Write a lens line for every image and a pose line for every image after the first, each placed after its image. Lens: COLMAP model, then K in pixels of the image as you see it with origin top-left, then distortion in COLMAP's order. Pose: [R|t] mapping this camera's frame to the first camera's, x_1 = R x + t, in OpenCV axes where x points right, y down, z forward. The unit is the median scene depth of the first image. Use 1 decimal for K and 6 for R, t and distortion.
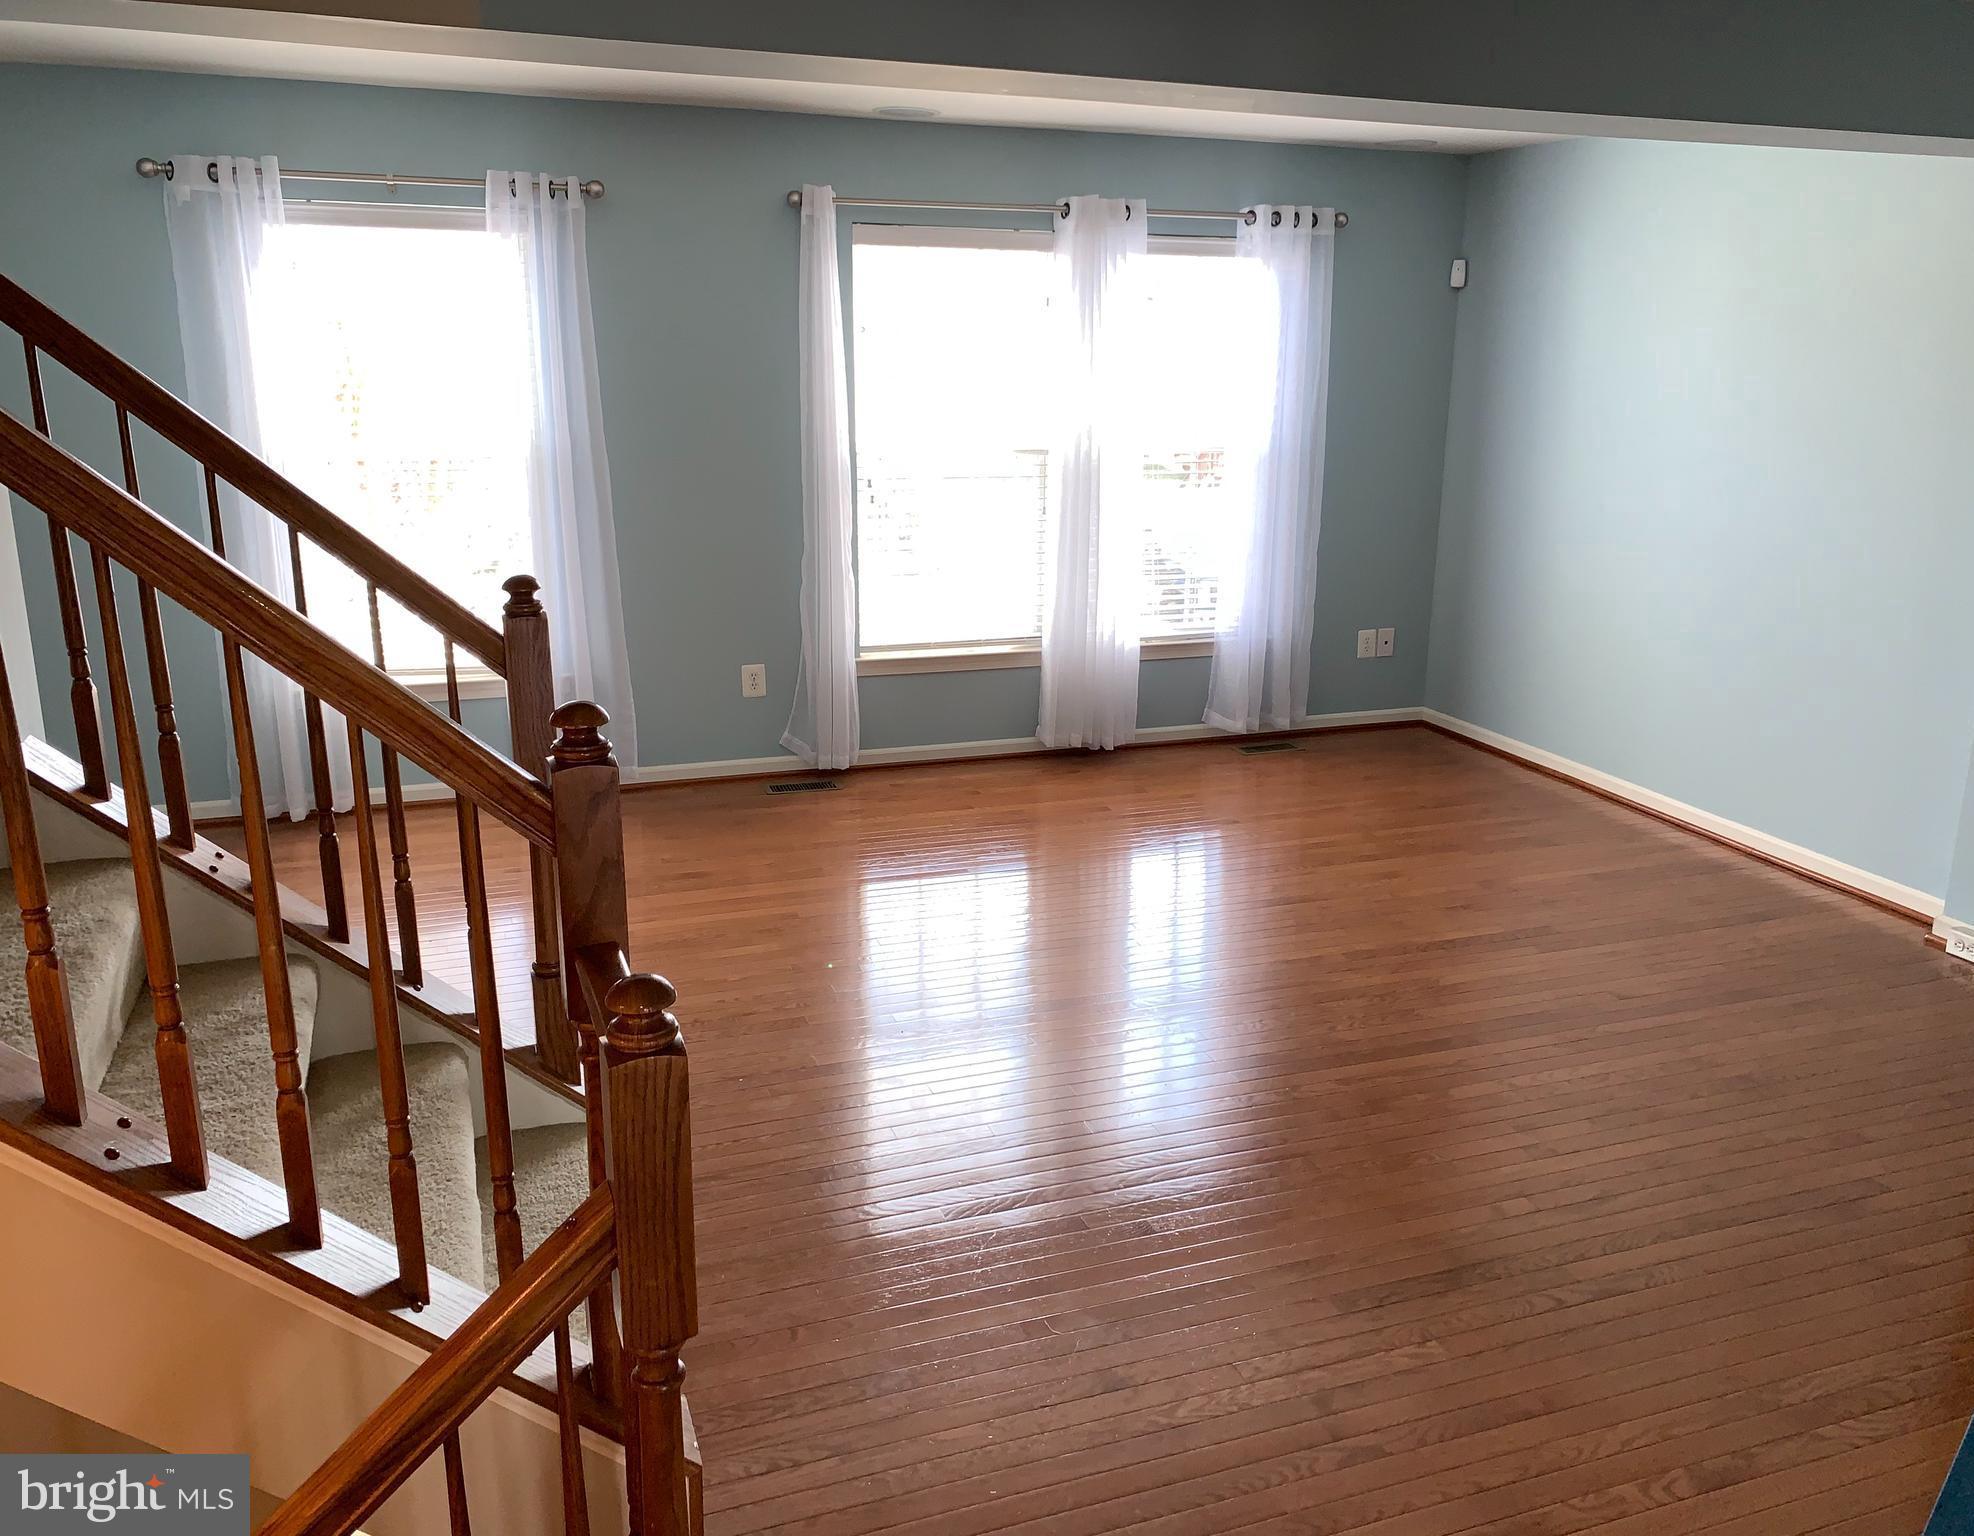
lens RADIAL K [[1555.3, 0, 993.5], [0, 1555.3, 775.1], [0, 0, 1]] dist [-0.039257, -0.002360]
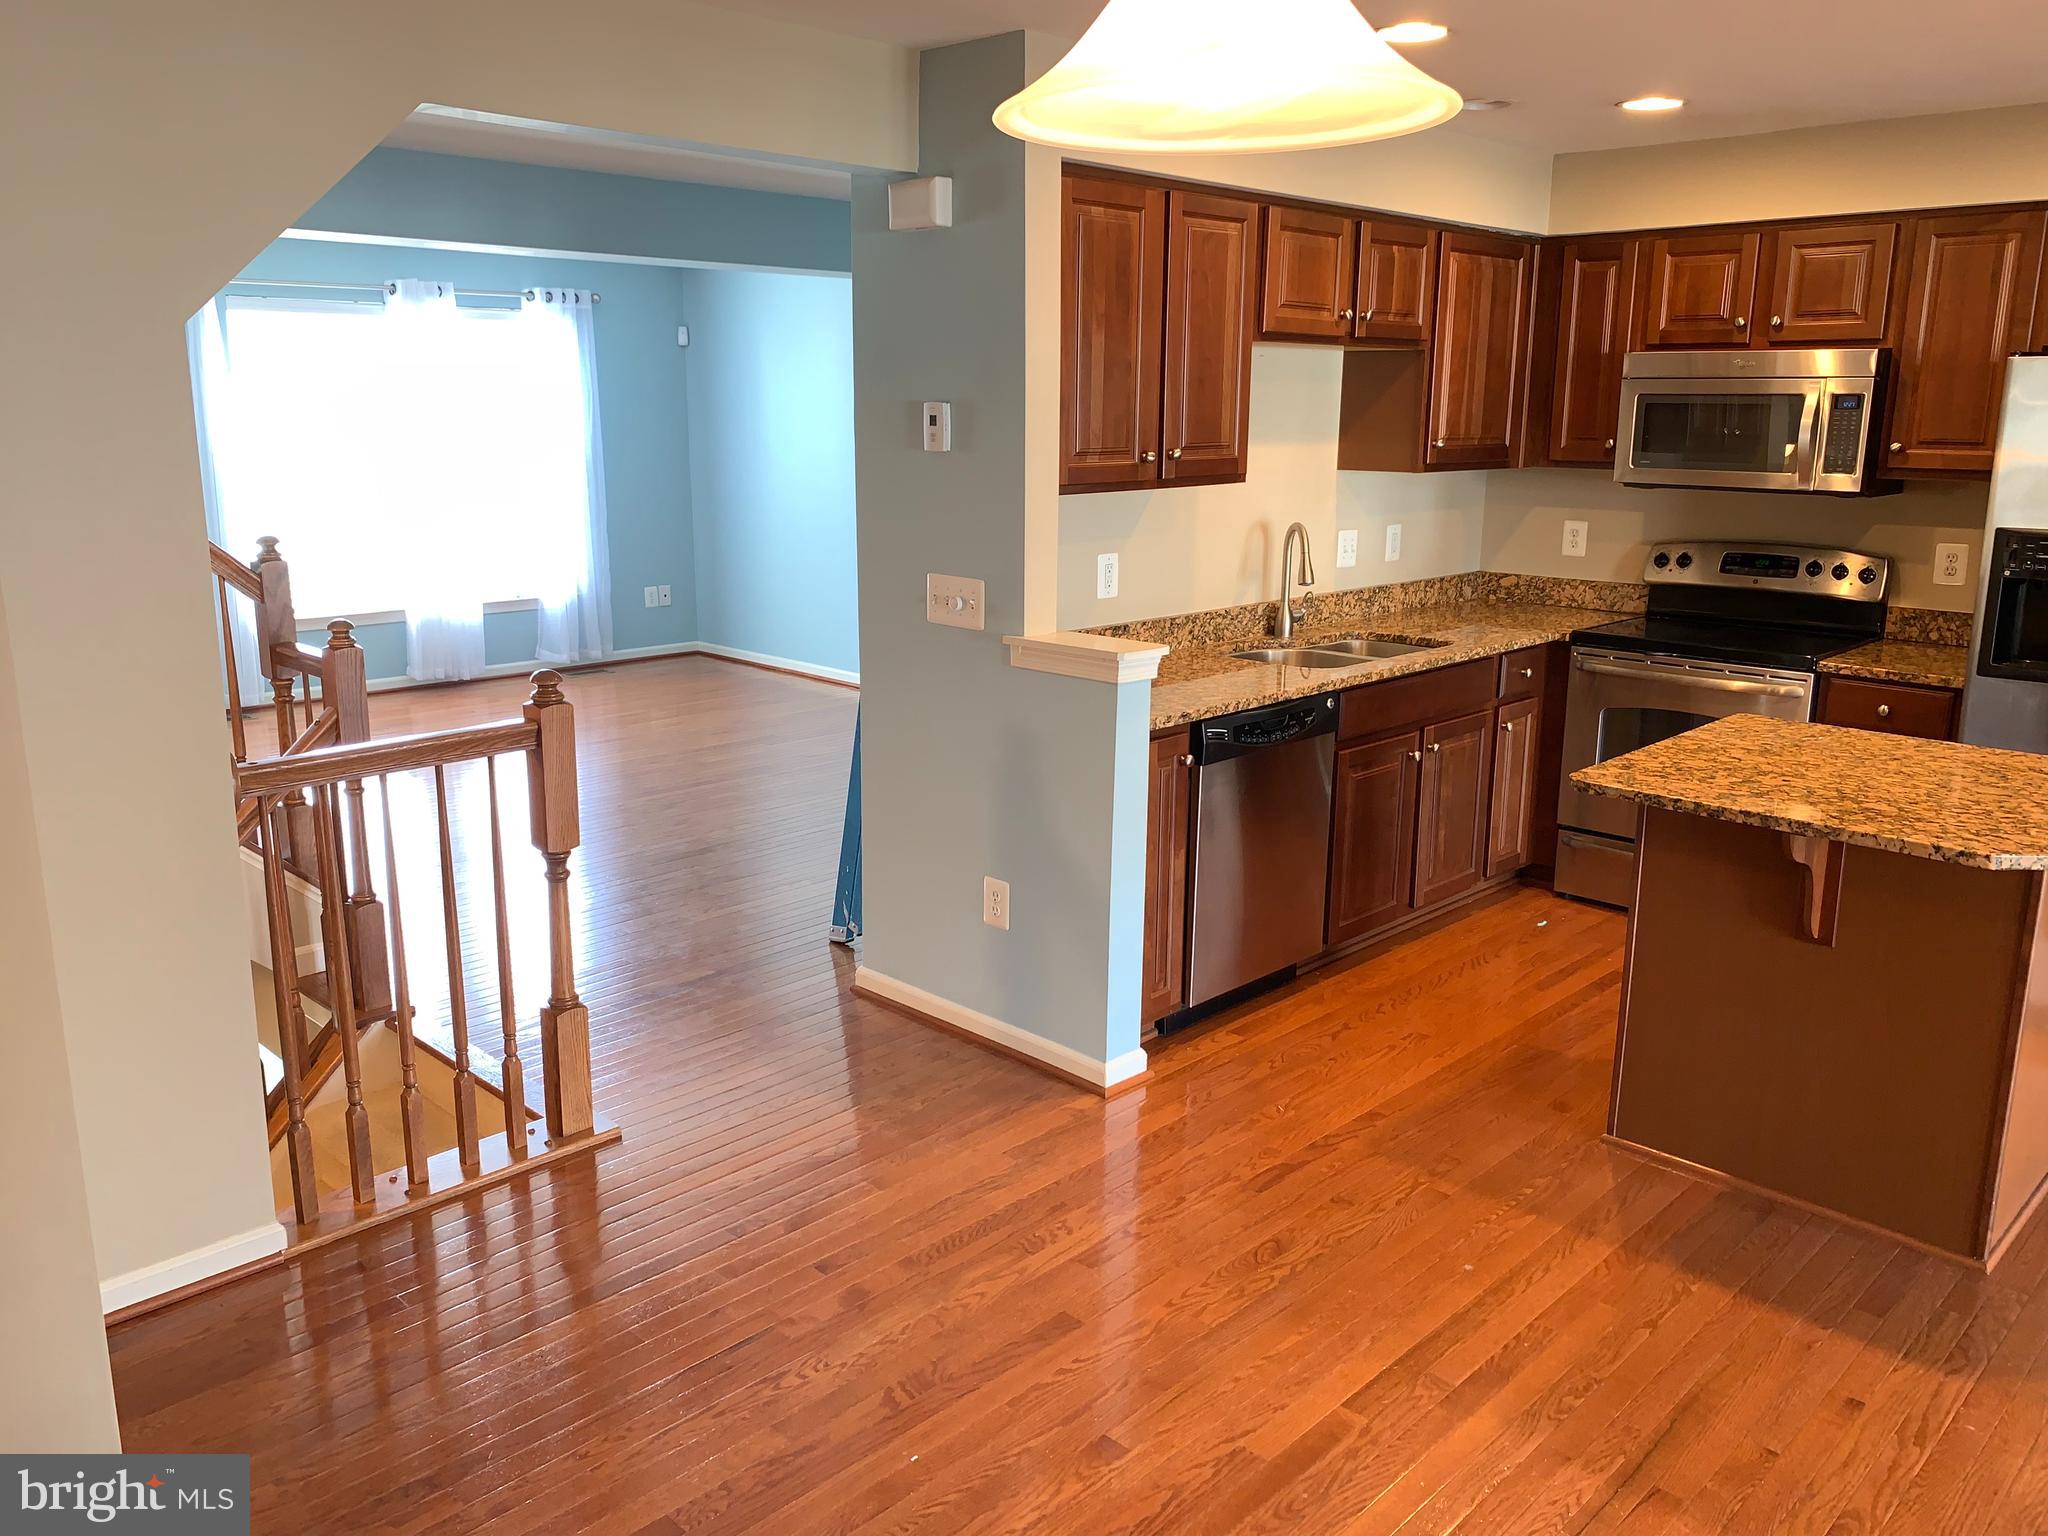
lens RADIAL K [[1566.5, 0, 1034.2], [0, 1566.5, 747.5], [0, 0, 1]] dist [0.037478, -0.043088]
pose [[0.898940, -0.099830, 0.426546, -0.073225], [0.121996, 0.992219, -0.024881, 0.138152], [-0.420743, 0.074403, 0.904124, -0.453746]]
